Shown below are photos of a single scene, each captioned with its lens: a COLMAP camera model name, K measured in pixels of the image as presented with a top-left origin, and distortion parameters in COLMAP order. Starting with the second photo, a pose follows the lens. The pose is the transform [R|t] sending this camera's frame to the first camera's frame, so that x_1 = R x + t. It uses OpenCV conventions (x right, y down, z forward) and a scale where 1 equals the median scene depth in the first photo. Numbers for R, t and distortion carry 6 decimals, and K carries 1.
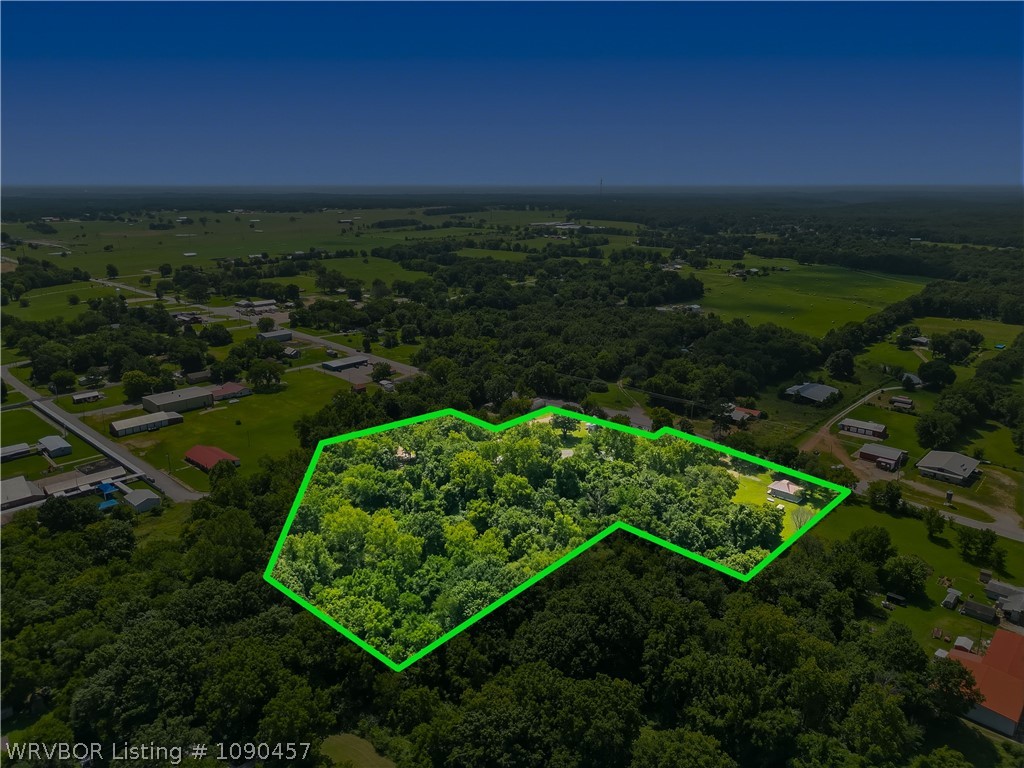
lens RADIAL K [[702.2, 0, 512.0], [0, 702.2, 384.0], [0, 0, 1]] dist [0.002844, 0.001564]
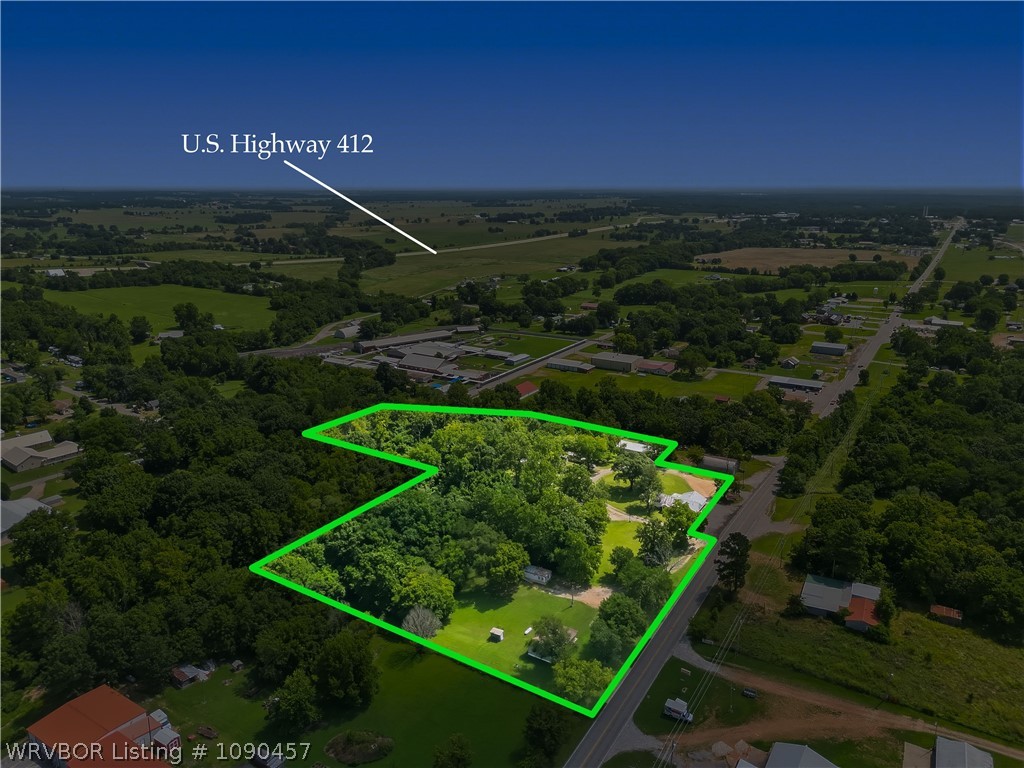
lens RADIAL K [[702.2, 0, 512.0], [0, 702.2, 384.0], [0, 0, 1]] dist [0.002844, 0.001564]
pose [[0.193205, 0.264826, -0.944743, 0.817304], [-0.266202, 0.940917, 0.209314, -0.181136], [0.944356, 0.211052, 0.252287, 0.632546]]
